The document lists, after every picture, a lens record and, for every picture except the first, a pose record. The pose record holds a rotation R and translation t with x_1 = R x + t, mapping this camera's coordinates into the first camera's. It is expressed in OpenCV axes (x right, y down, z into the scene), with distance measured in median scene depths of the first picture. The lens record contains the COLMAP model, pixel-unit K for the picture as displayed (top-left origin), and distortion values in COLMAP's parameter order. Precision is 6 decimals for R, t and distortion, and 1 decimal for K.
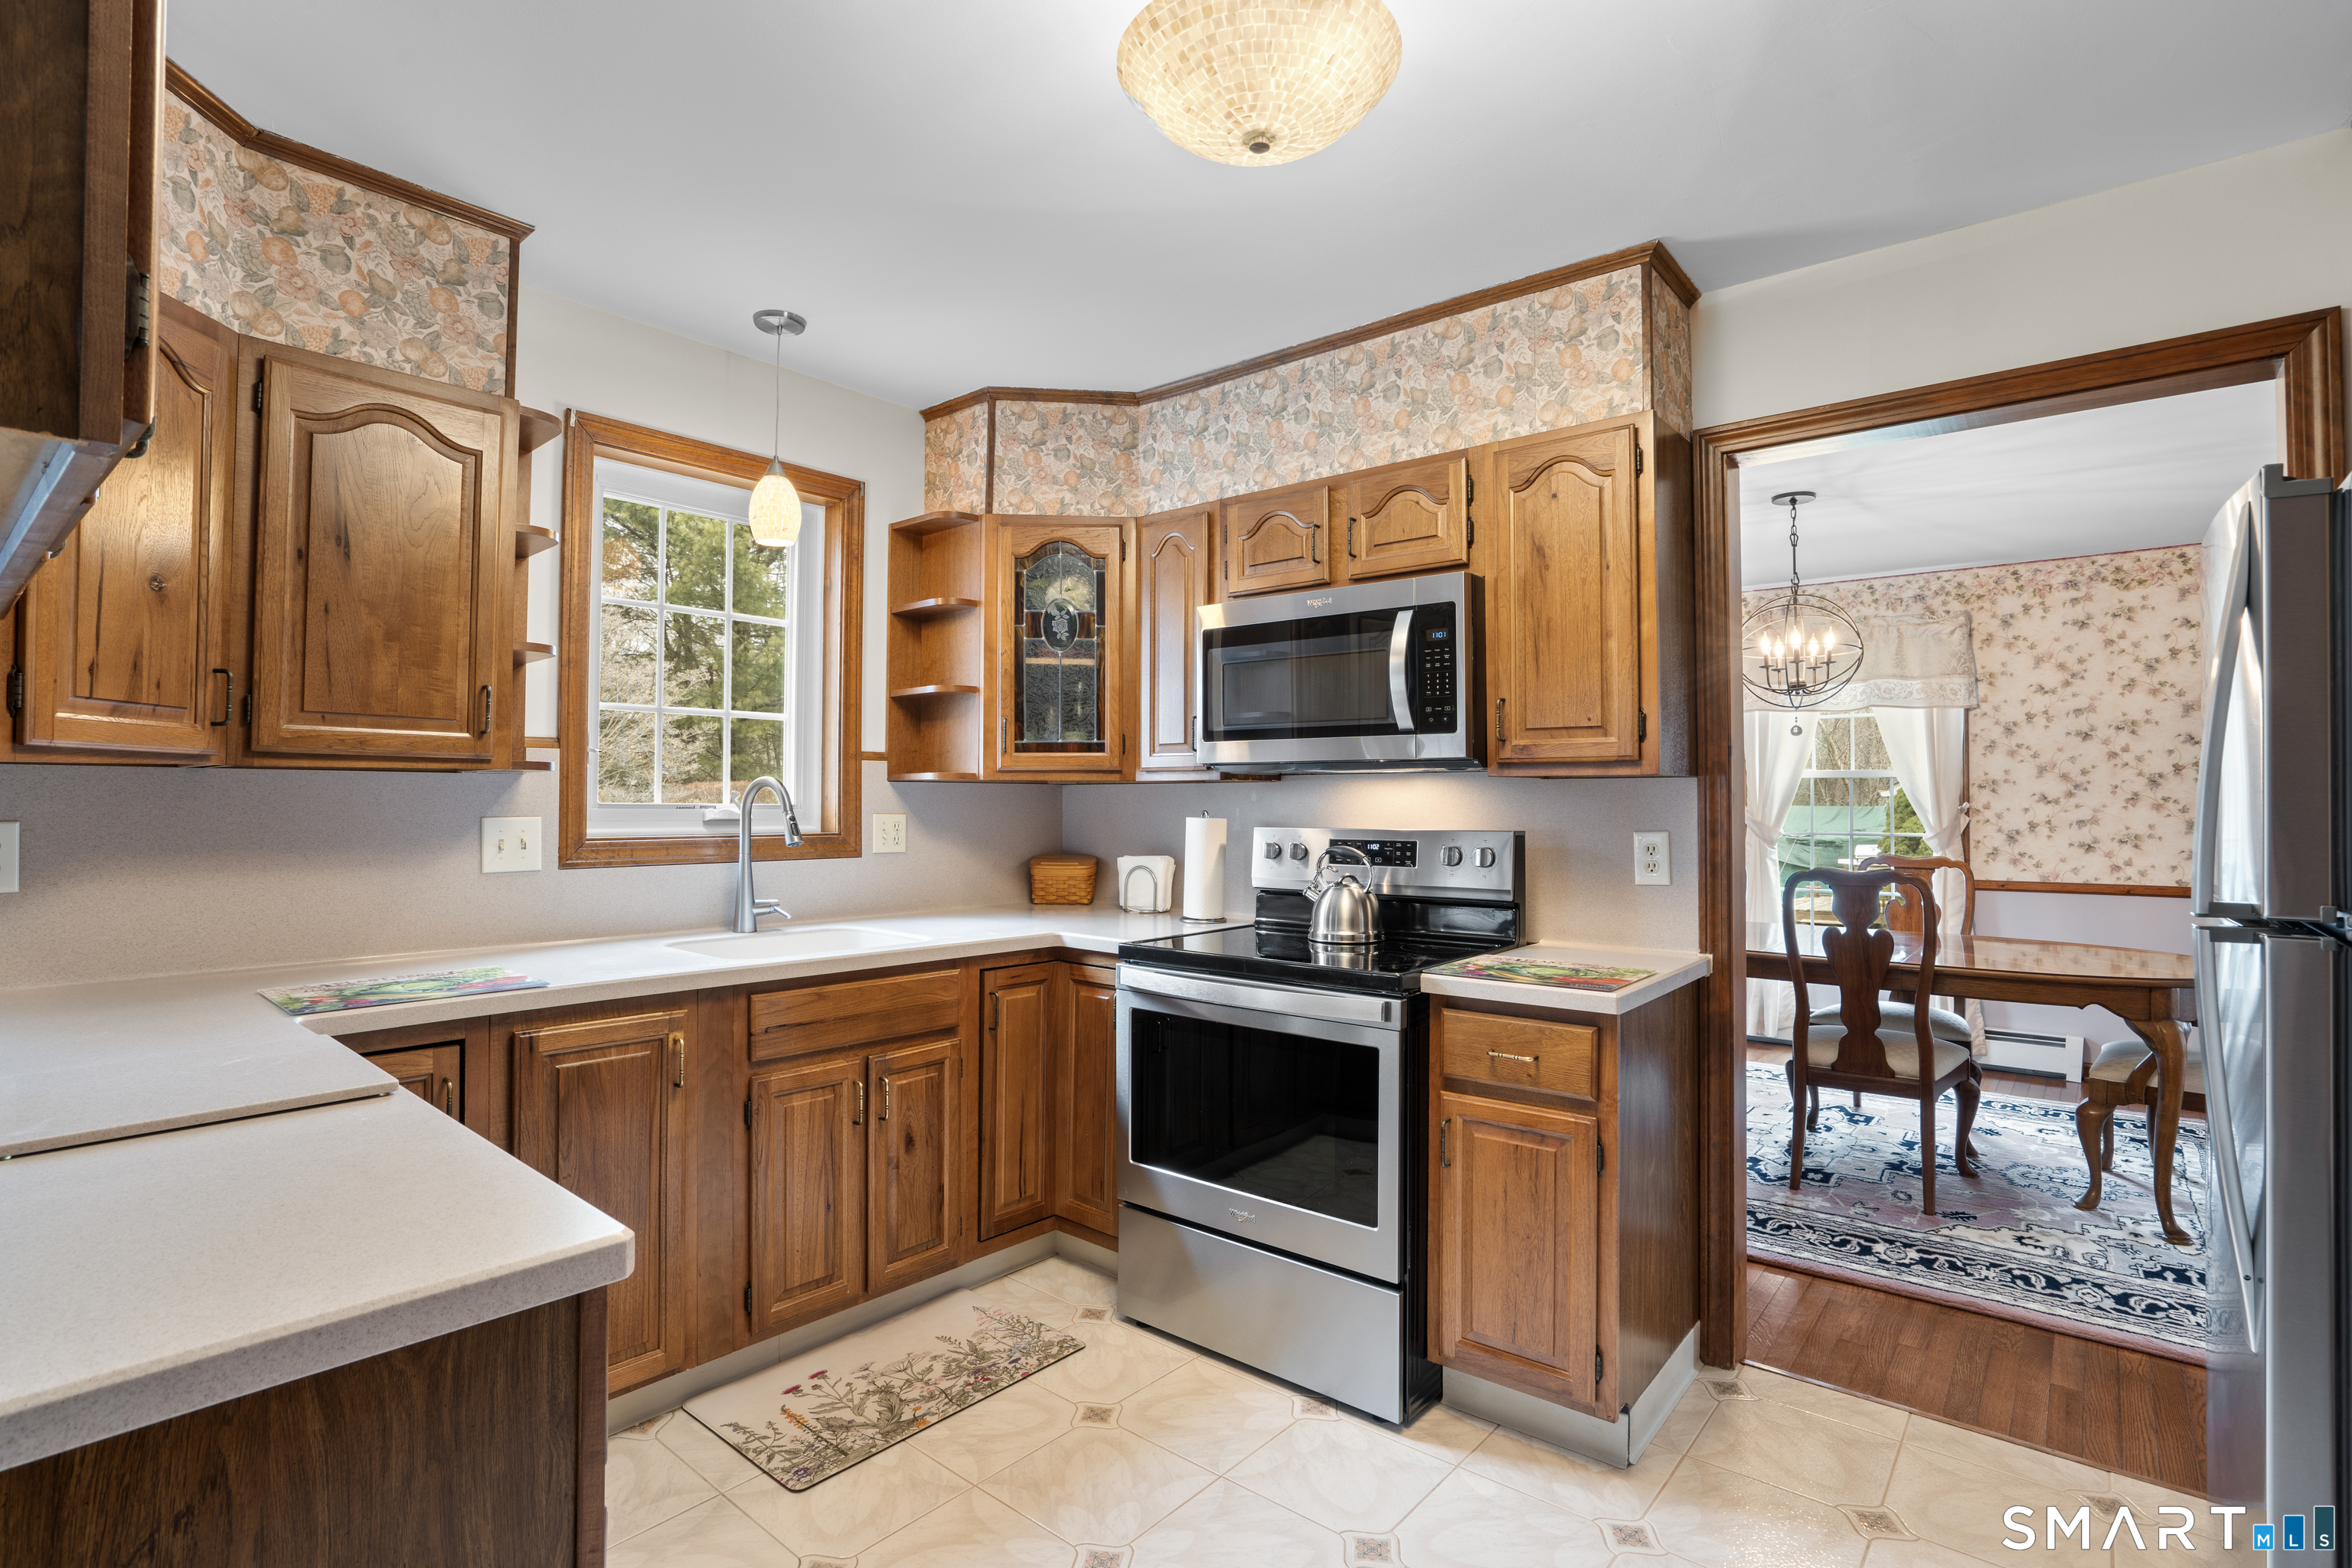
lens RADIAL K [[1120.9, 0, 1170.8], [0, 1120.9, 779.7], [0, 0, 1]] dist [-0.056861, 0.026089]
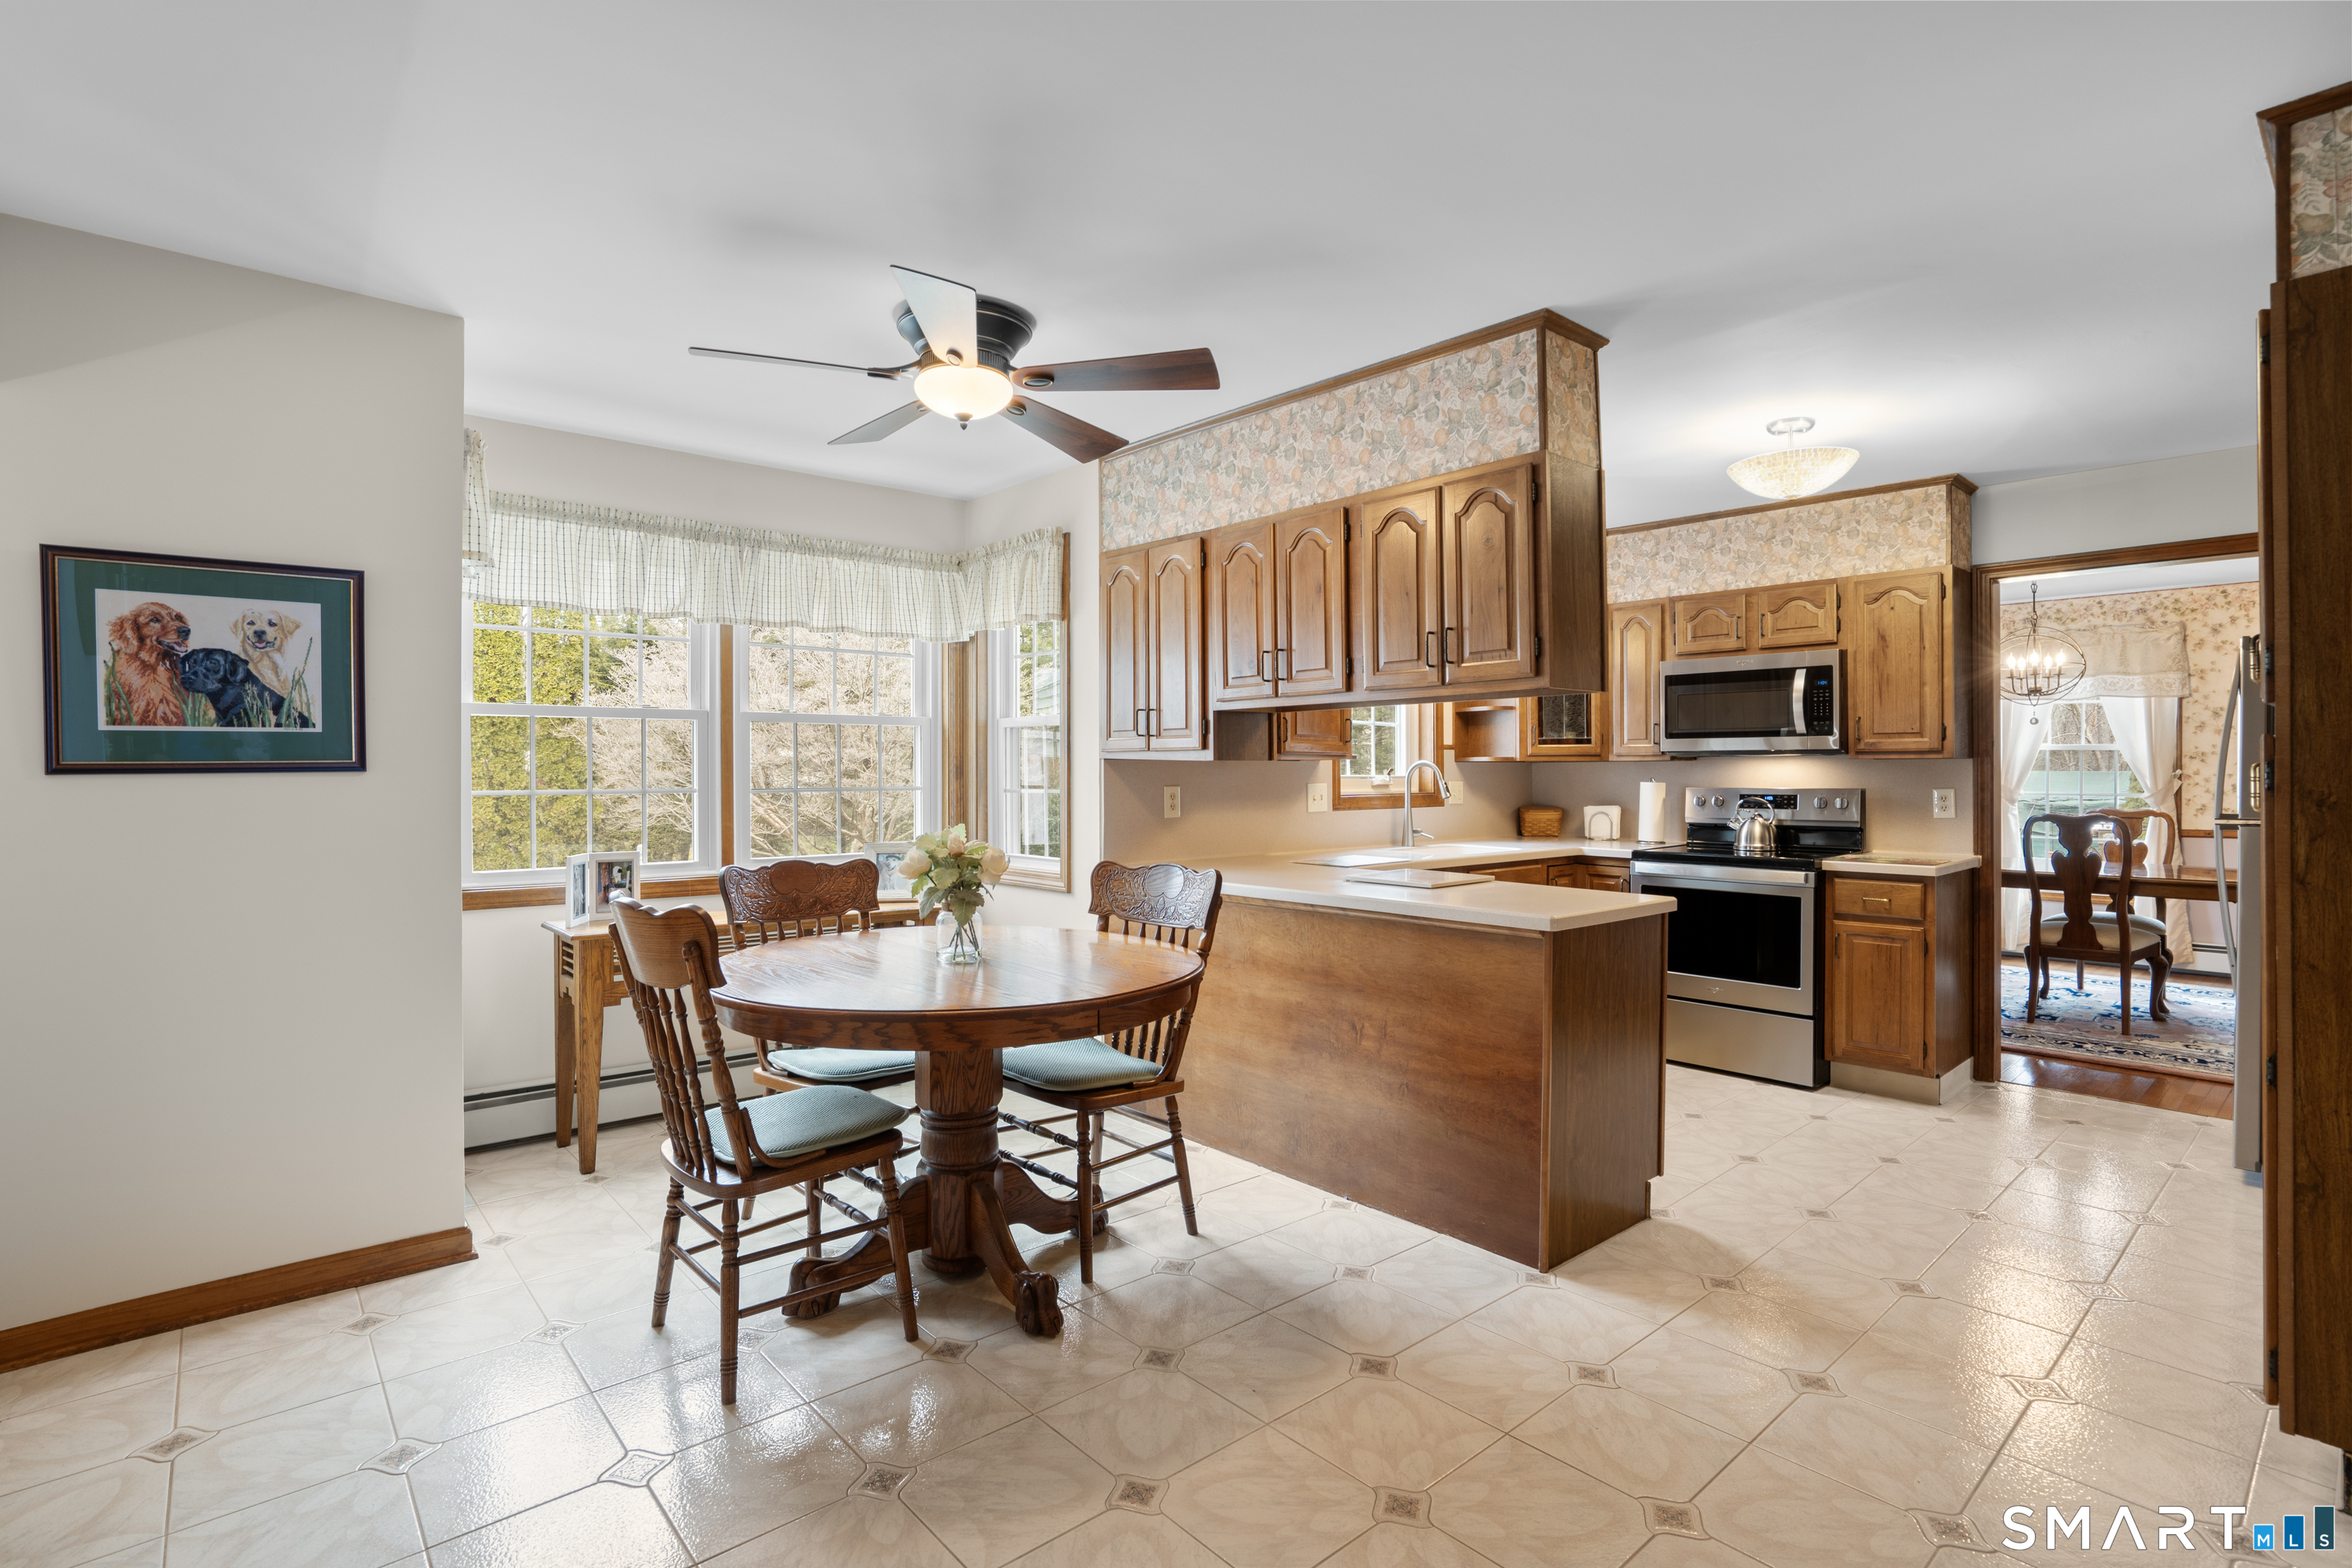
lens RADIAL K [[1120.9, 0, 1170.8], [0, 1120.9, 779.7], [0, 0, 1]] dist [-0.056861, 0.026089]
pose [[0.988160, -0.005298, -0.153334, -0.489221], [0.009419, 0.999613, 0.026163, -0.023692], [0.153136, -0.027298, 0.987828, -0.869976]]
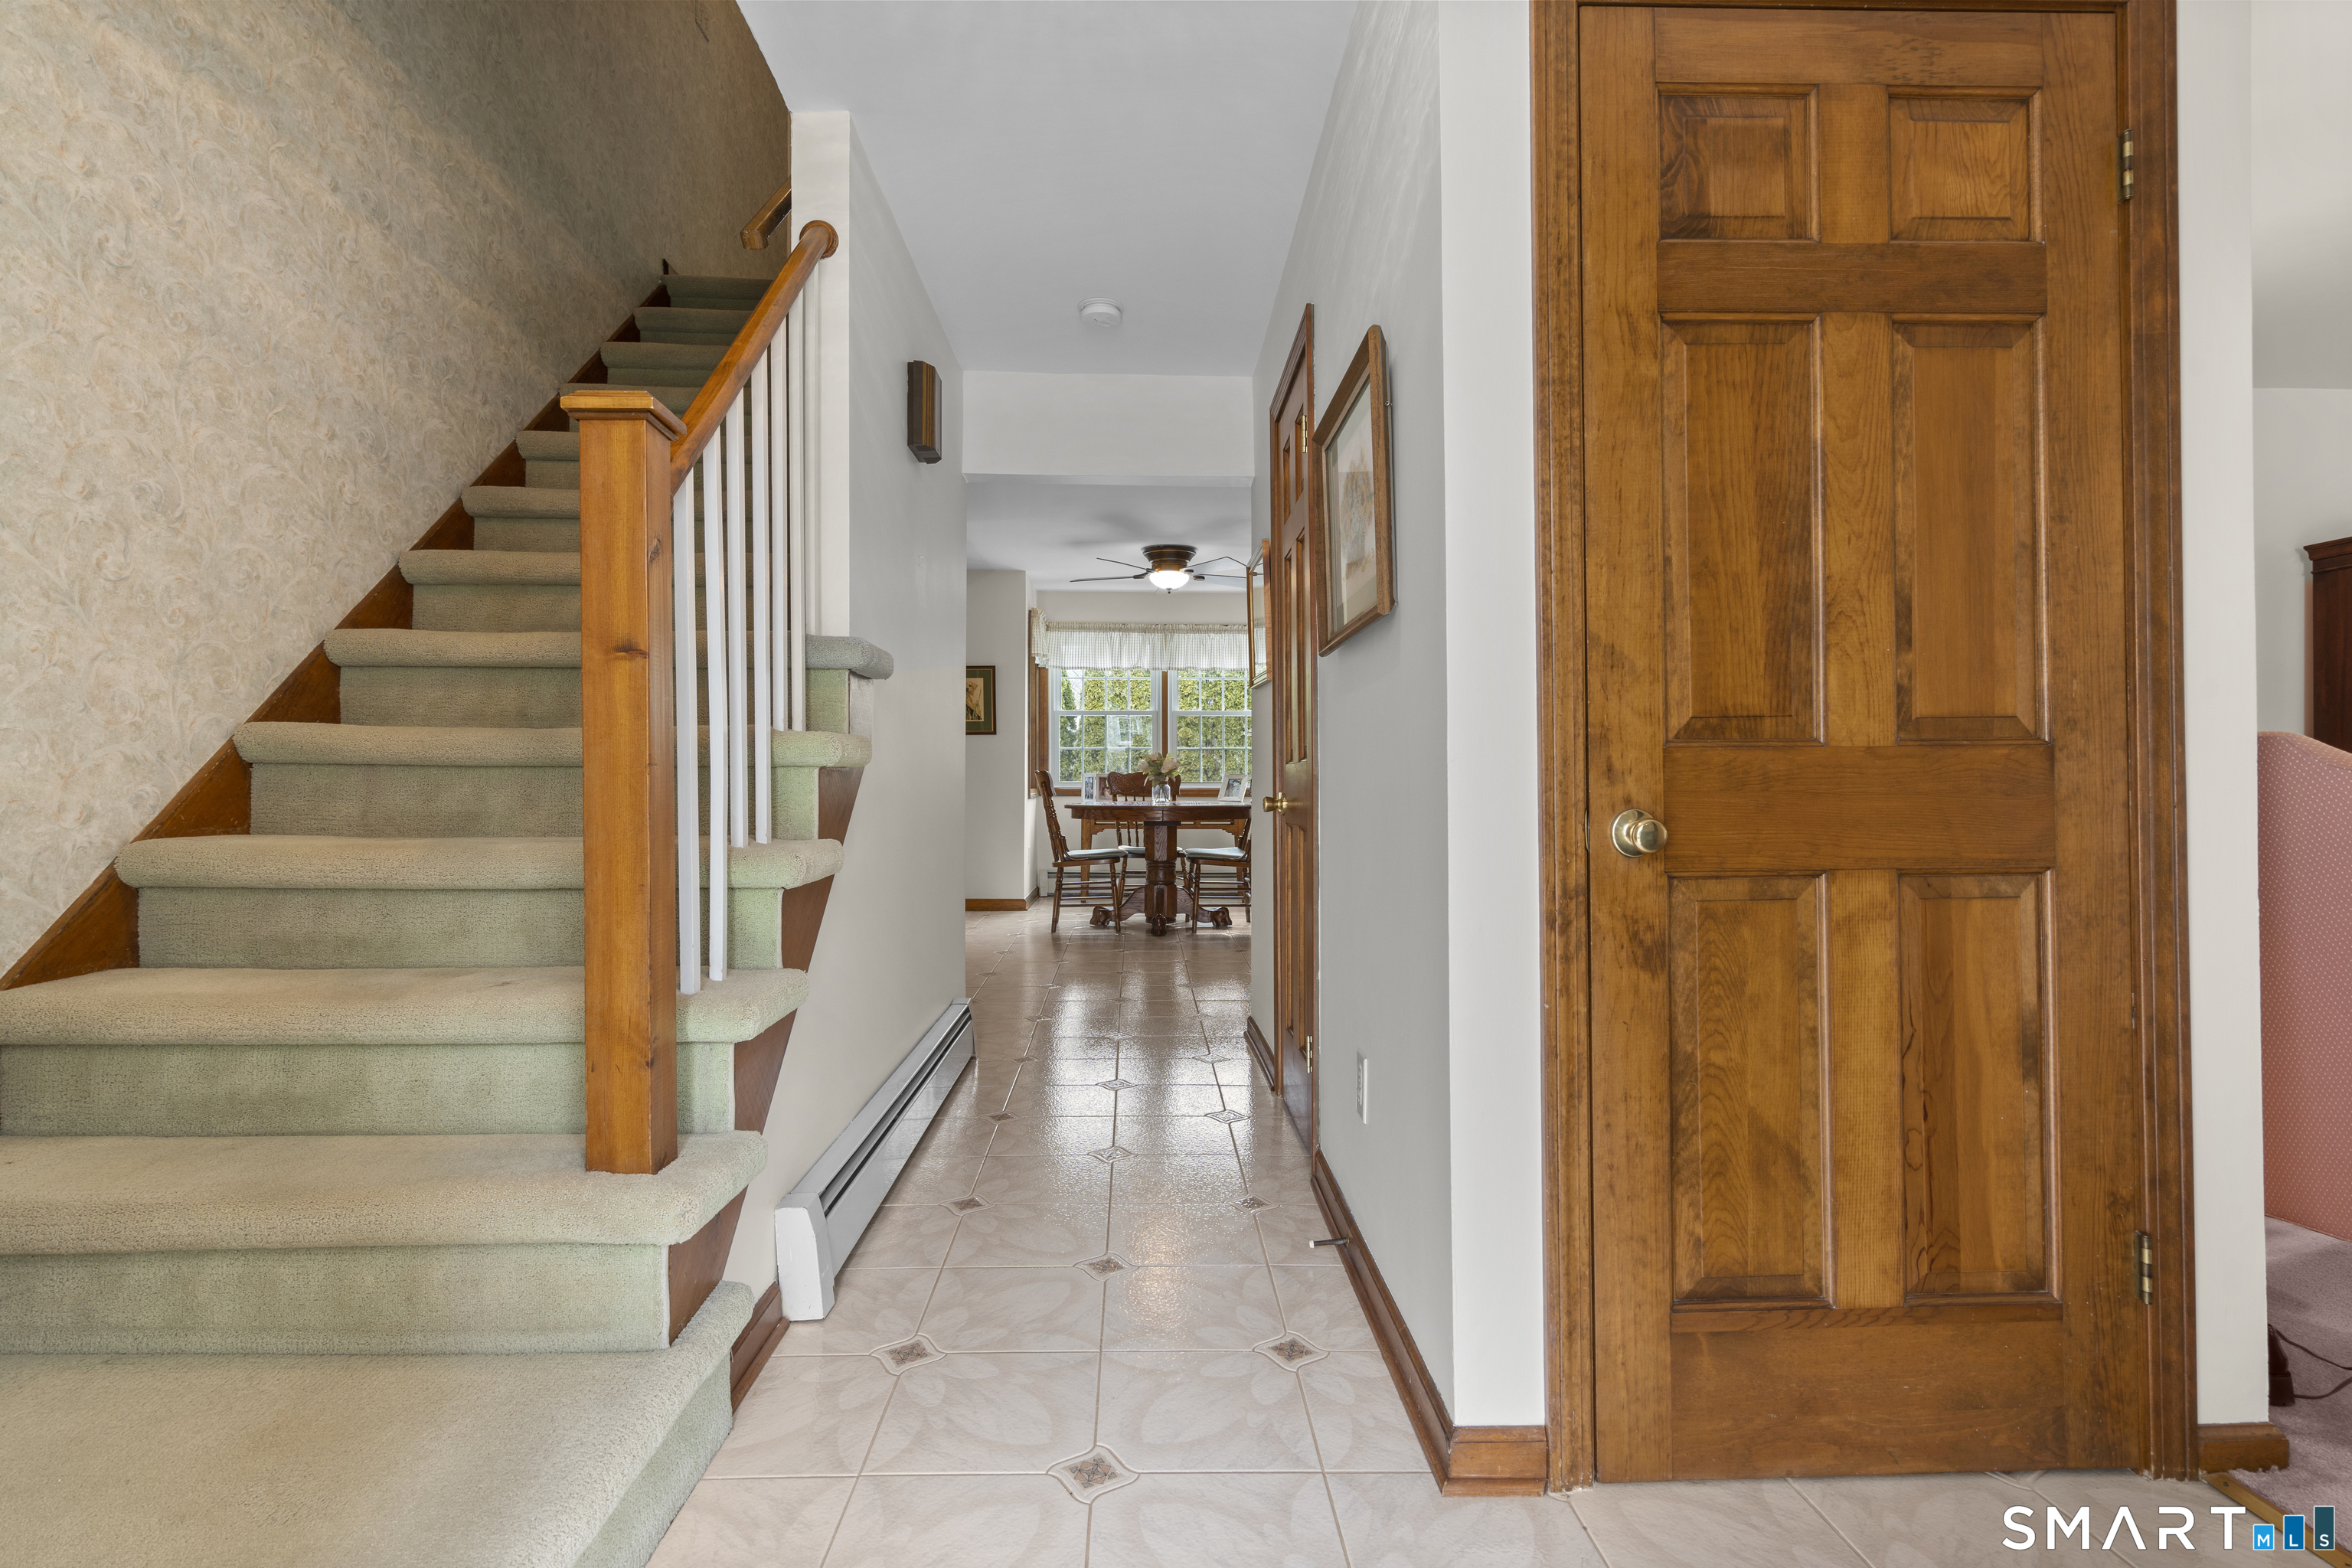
lens RADIAL K [[1094.7, 0, 1172.3], [0, 1094.7, 779.7], [0, 0, 1]] dist [-0.001497, 0.001311]
pose [[0.671438, -0.001614, -0.741059, 1.020962], [0.016326, 0.999787, 0.012614, 0.074902], [0.740881, -0.020568, 0.671322, -1.559781]]
